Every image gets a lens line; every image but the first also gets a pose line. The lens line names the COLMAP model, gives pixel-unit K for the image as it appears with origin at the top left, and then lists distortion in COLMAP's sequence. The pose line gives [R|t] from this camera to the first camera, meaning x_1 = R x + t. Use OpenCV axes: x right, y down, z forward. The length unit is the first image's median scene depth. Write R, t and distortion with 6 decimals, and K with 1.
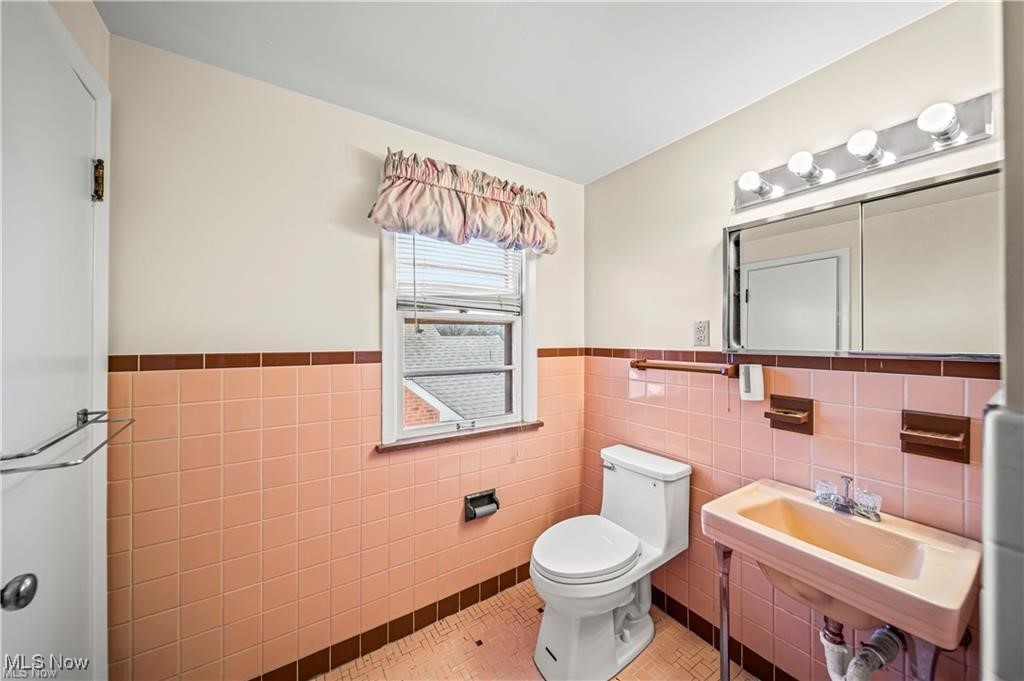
lens RADIAL K [[356.0, 0, 511.0], [0, 356.0, 339.1], [0, 0, 1]] dist [-0.003084, -0.000604]
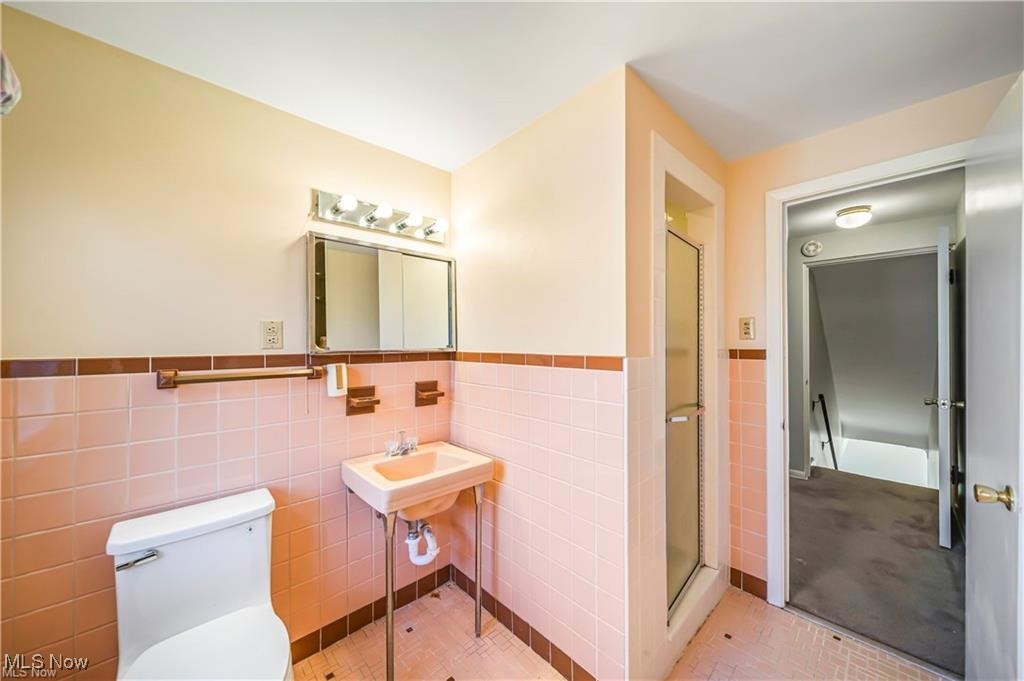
lens RADIAL K [[356.0, 0, 510.8], [0, 356.0, 340.8], [0, 0, 1]] dist [-0.003084, -0.000604]
pose [[-0.162147, 0.000716, 0.986766, -0.483773], [0.001375, 0.999999, -0.000499, 0.000011], [-0.986766, 0.001276, -0.162148, 0.593997]]
